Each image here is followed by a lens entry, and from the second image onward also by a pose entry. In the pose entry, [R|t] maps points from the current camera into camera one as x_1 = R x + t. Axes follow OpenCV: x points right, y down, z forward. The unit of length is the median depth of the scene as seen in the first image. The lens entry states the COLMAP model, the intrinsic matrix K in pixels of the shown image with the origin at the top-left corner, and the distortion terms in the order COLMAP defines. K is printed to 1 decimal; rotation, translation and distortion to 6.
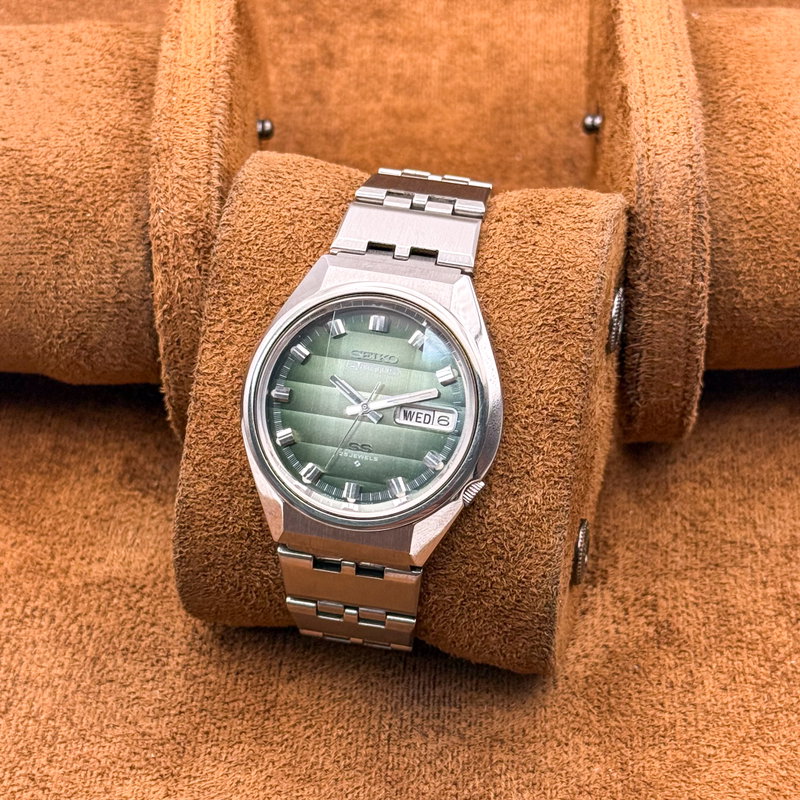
lens RADIAL K [[2162.1, 0, 400.7], [0, 2162.1, 406.4], [0, 0, 1]] dist [0.029846, 0.000000]
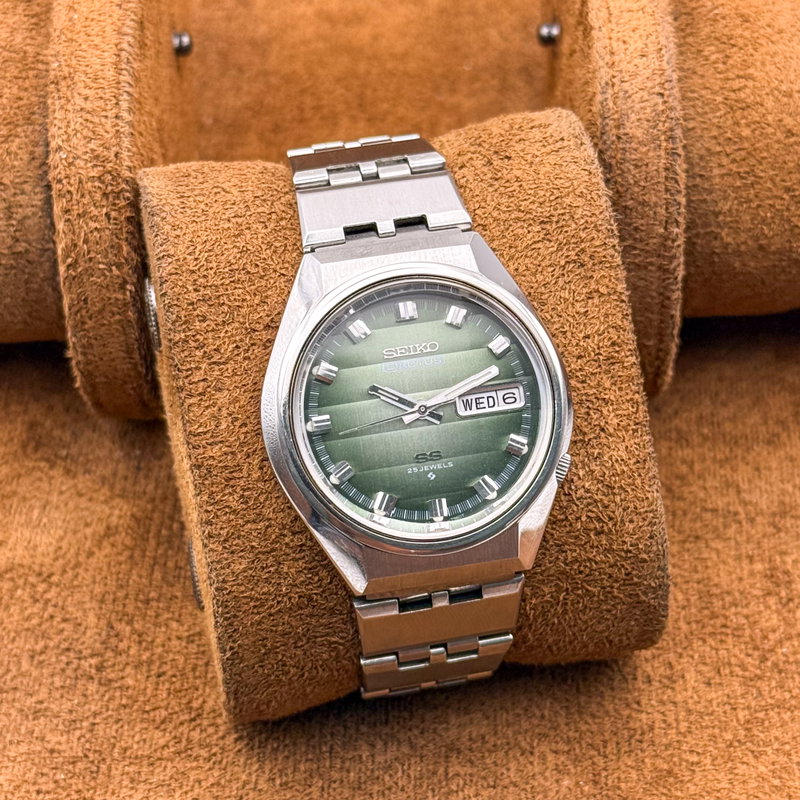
lens RADIAL K [[2162.1, 0, 402.6], [0, 2162.1, 396.5], [0, 0, 1]] dist [0.029846, 0.000000]
pose [[0.912126, -0.287837, 0.291849, -0.262672], [0.292624, 0.955814, 0.028125, -0.029873], [-0.287048, 0.059748, 0.956051, 0.185268]]
